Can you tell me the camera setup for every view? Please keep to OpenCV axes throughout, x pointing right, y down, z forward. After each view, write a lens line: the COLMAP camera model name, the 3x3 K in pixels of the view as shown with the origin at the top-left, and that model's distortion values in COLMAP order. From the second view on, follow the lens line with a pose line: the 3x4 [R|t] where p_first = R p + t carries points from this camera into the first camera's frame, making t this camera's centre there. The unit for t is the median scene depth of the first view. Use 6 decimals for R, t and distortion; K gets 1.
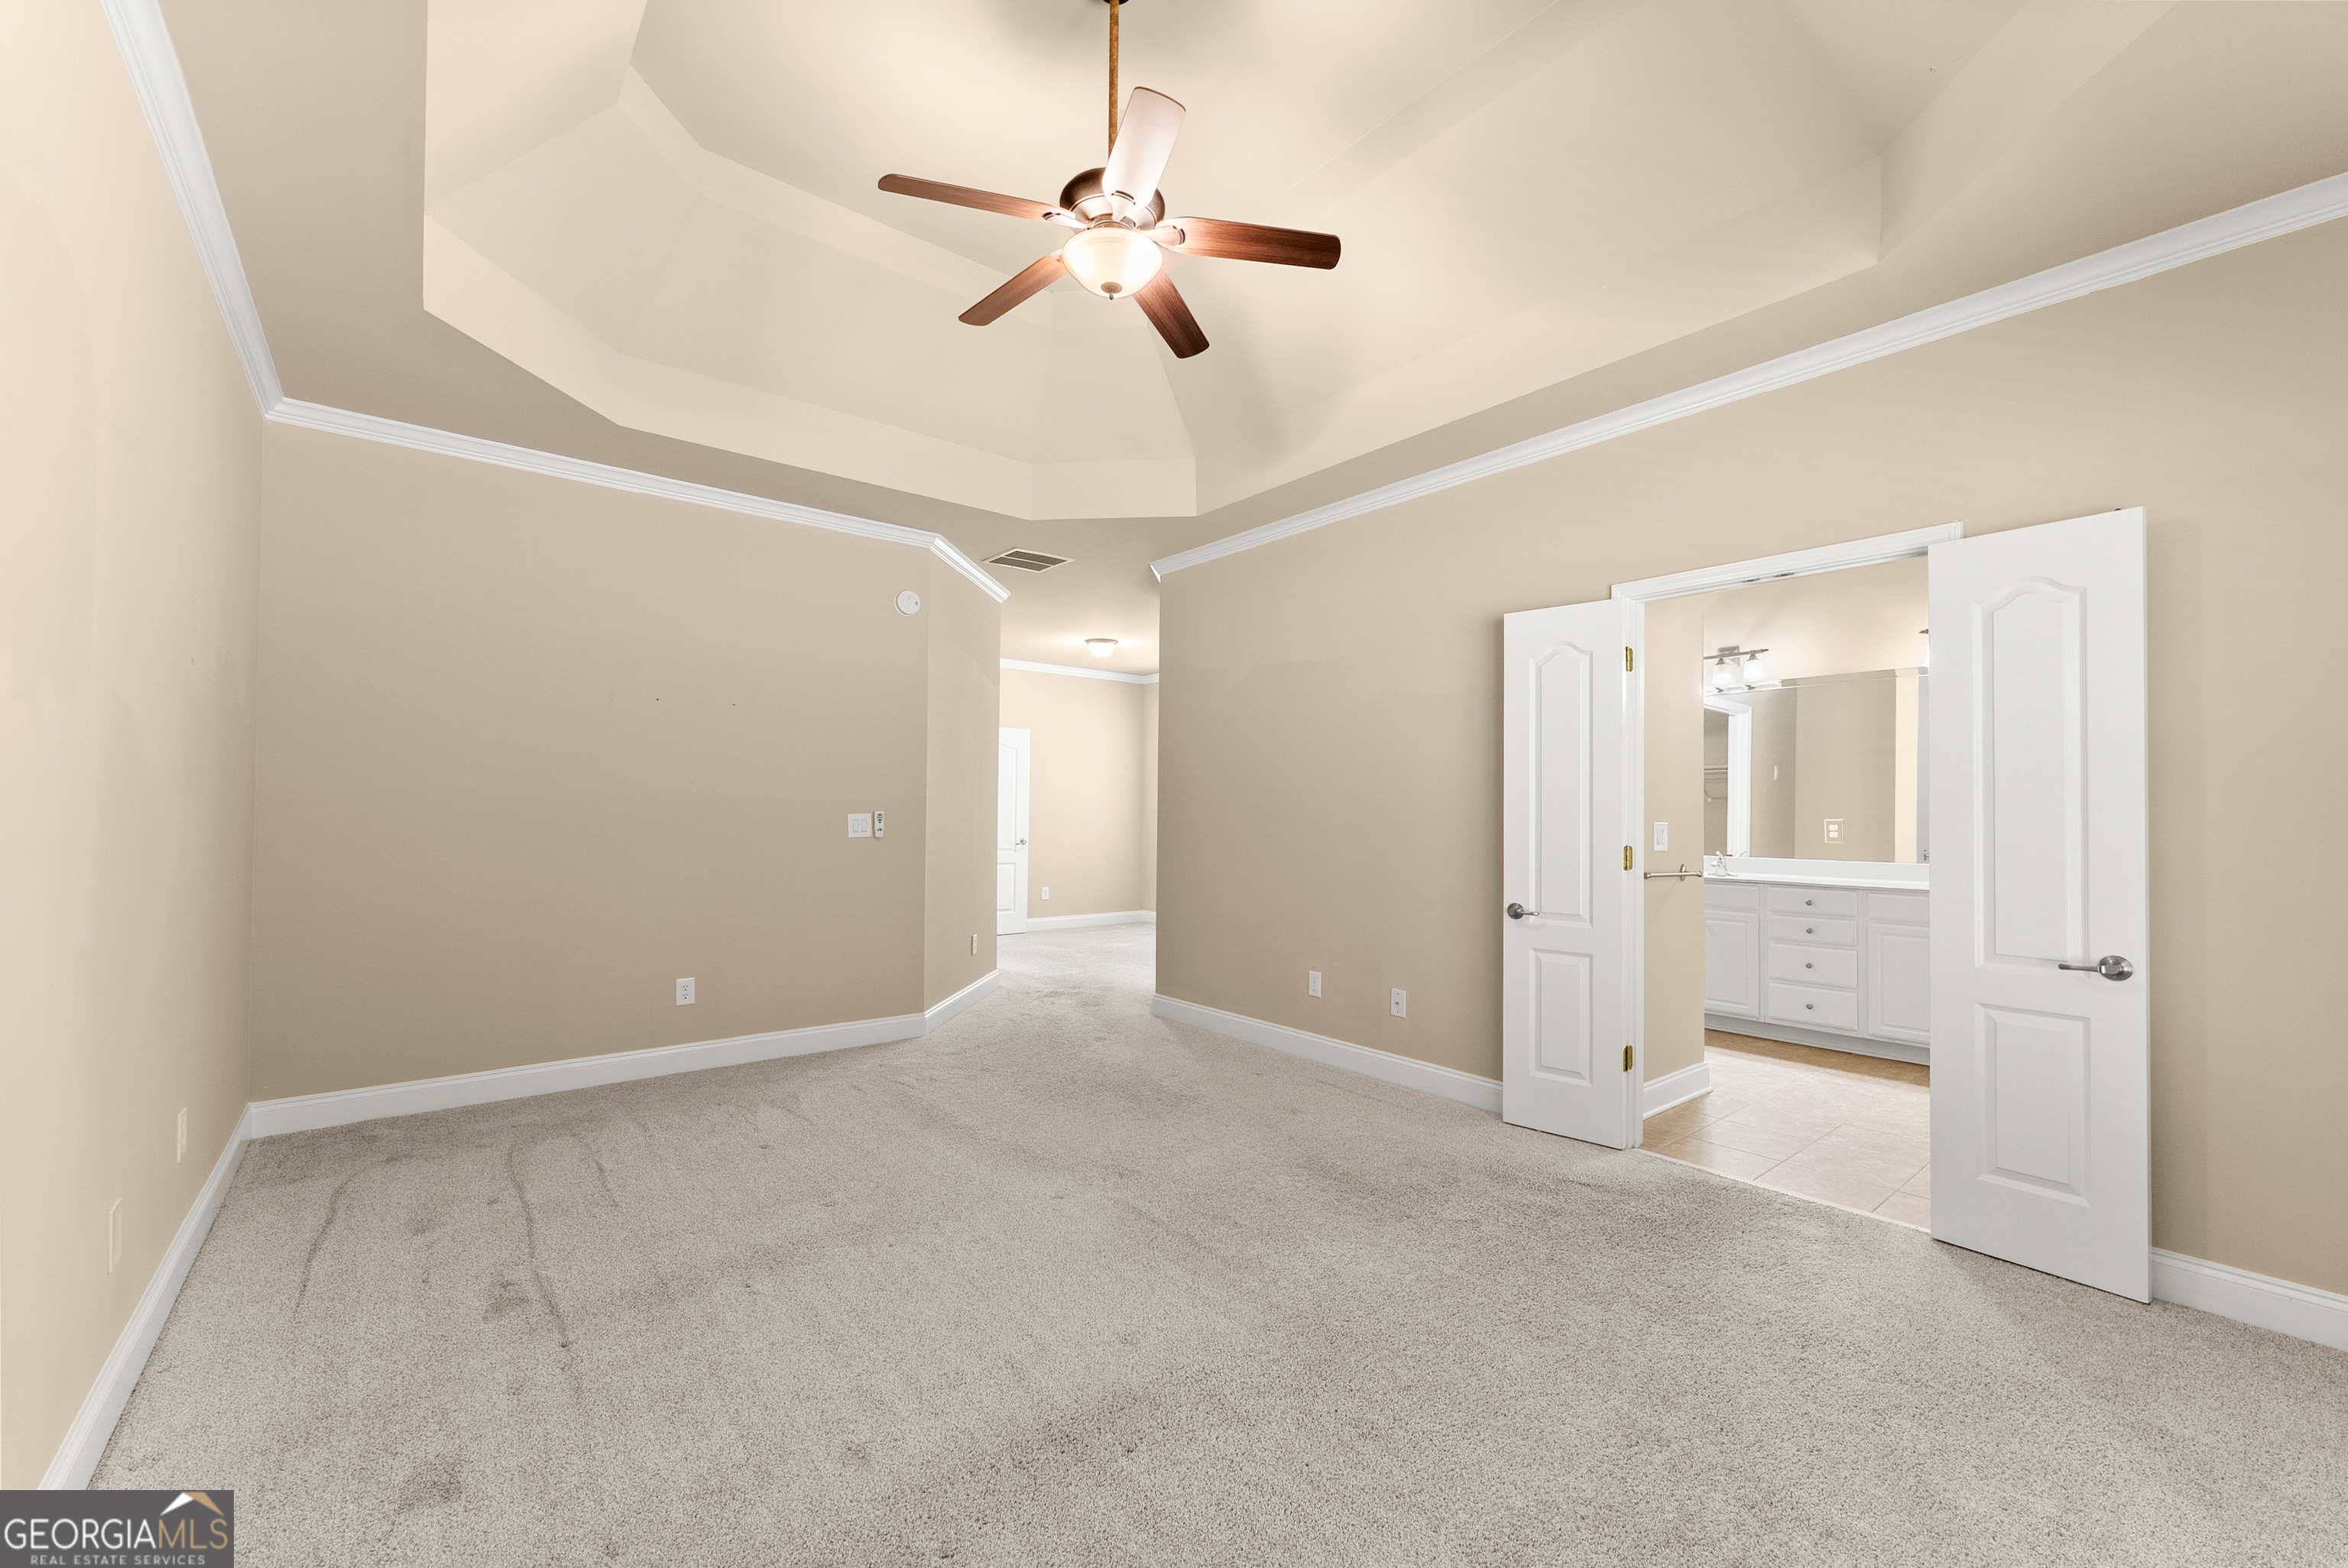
lens RADIAL K [[952.3, 0, 1170.7], [0, 952.3, 792.6], [0, 0, 1]] dist [0.000478, -0.000155]
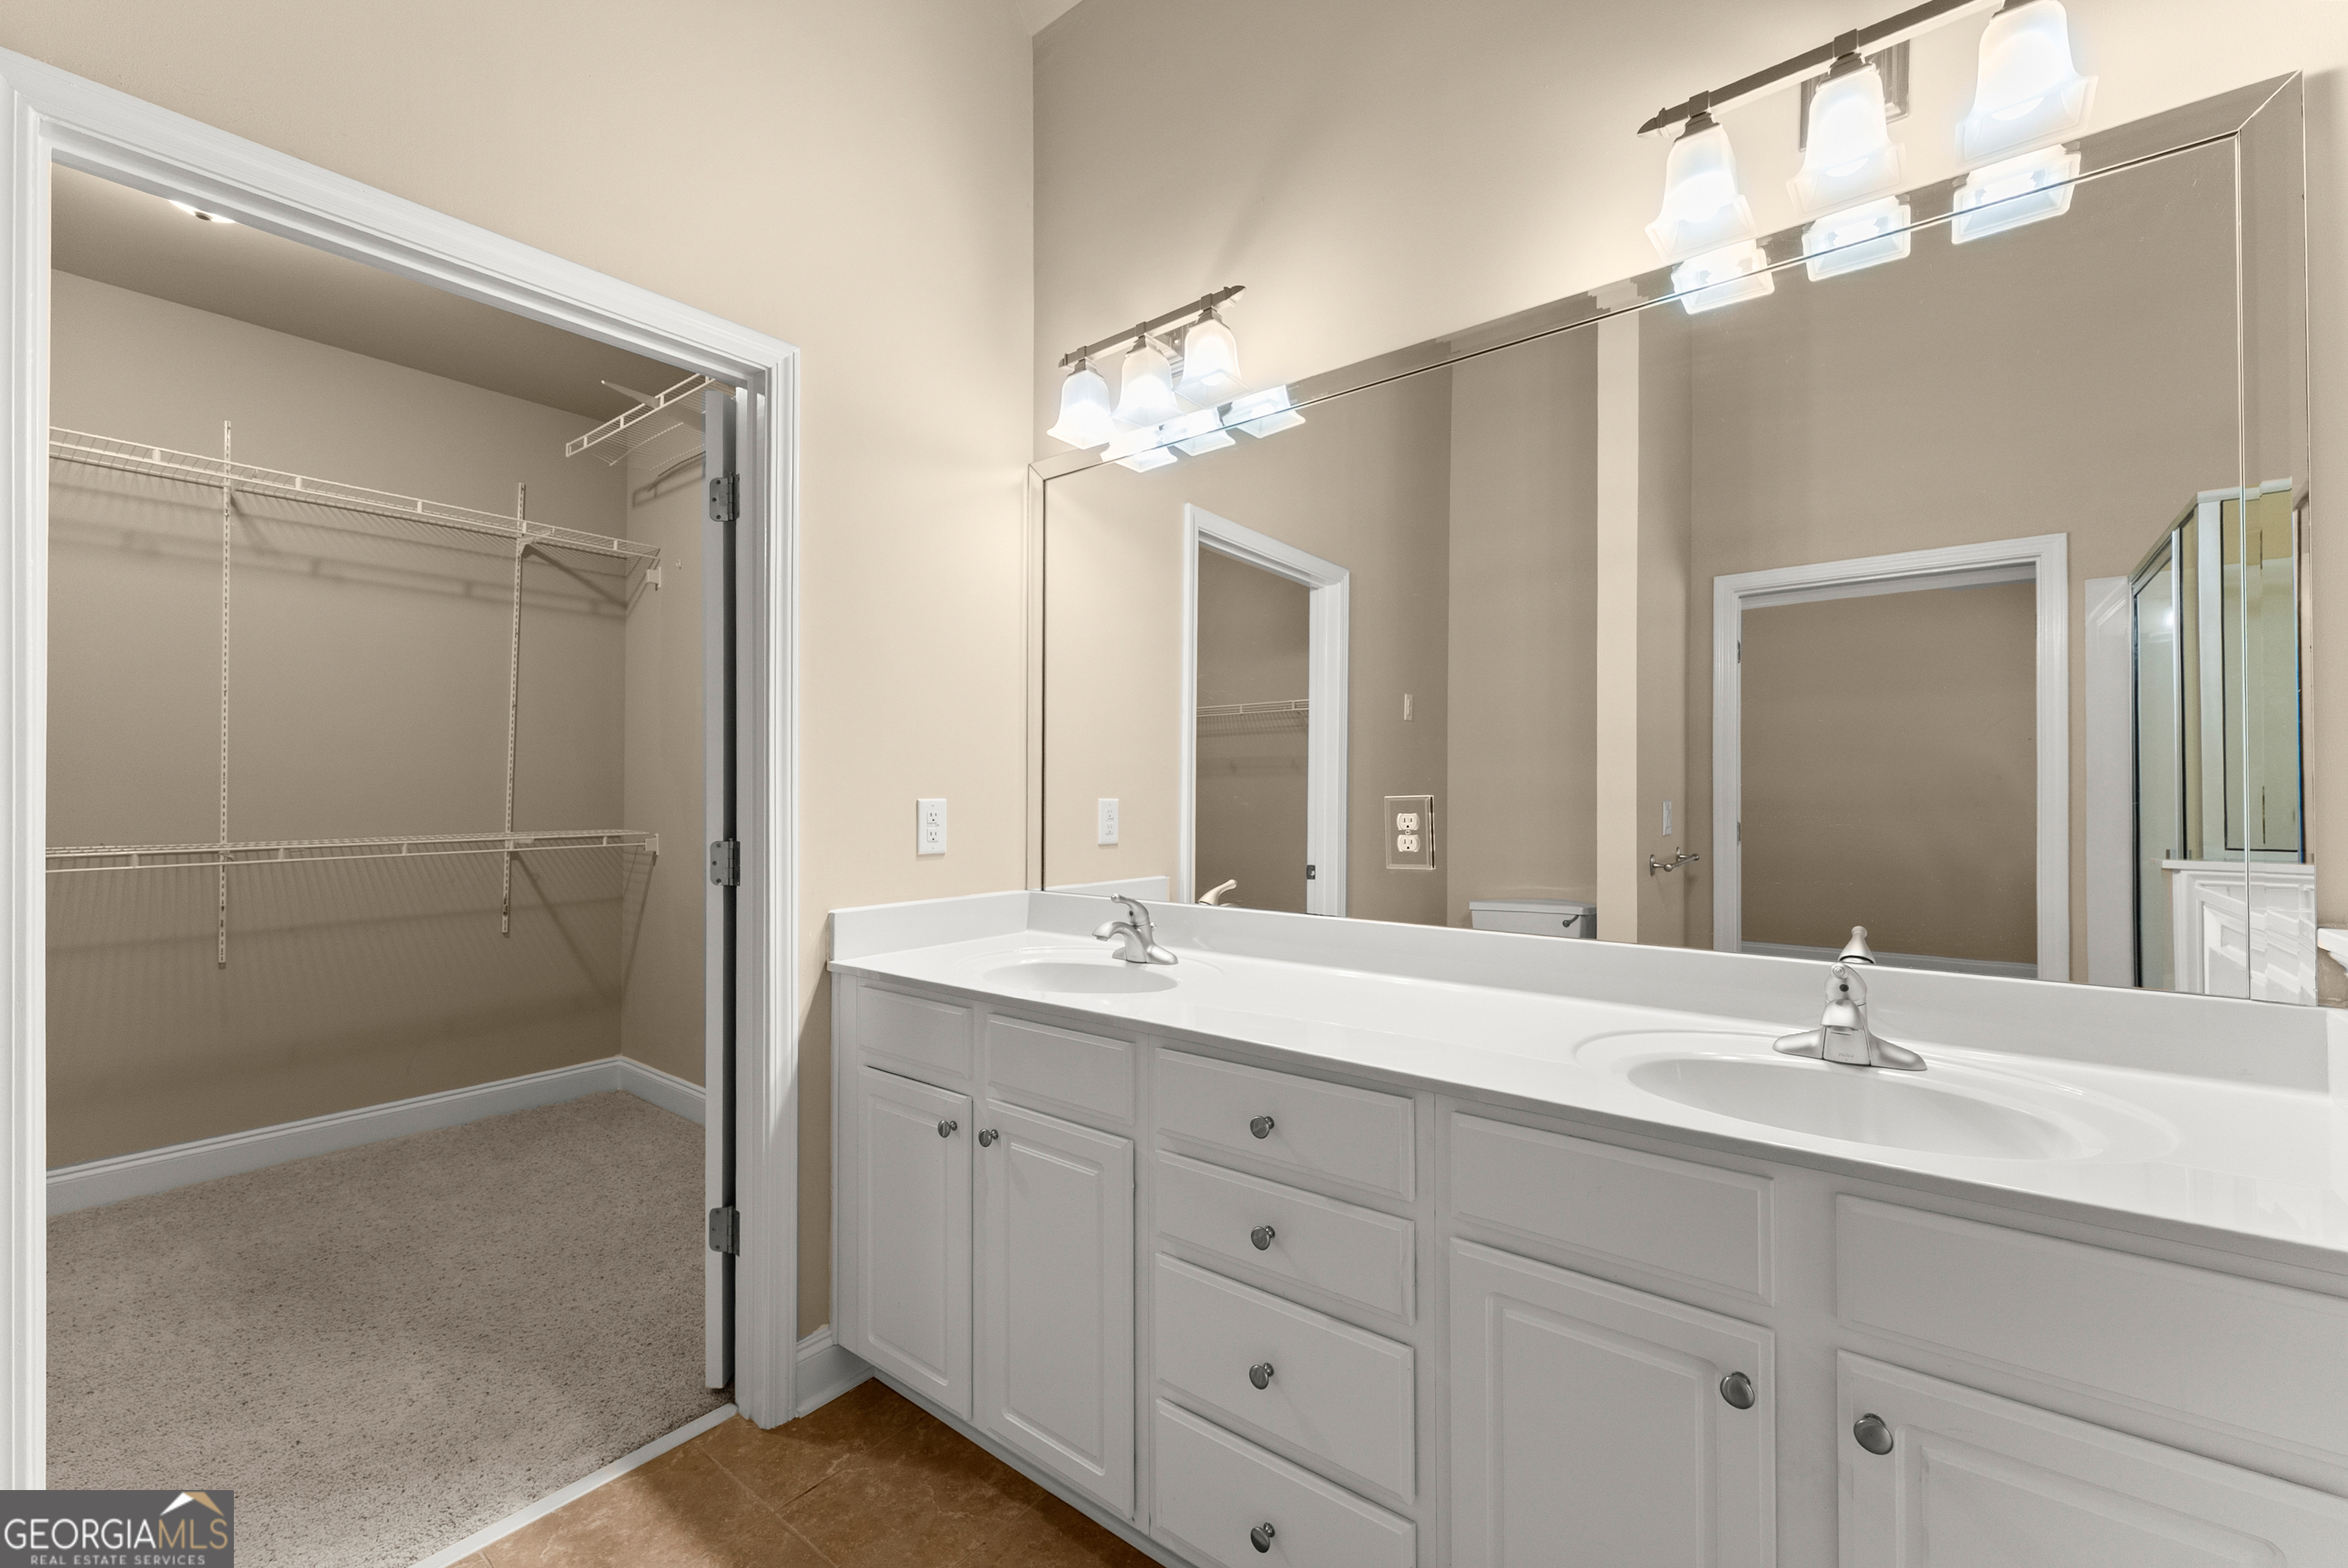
lens RADIAL K [[952.3, 0, 1172.9], [0, 952.3, 782.1], [0, 0, 1]] dist [0.000478, -0.000155]
pose [[0.974255, -0.006517, 0.225356, 0.587665], [0.000554, 0.999648, 0.026513, 0.015242], [-0.225450, -0.025705, 0.973916, 0.755691]]
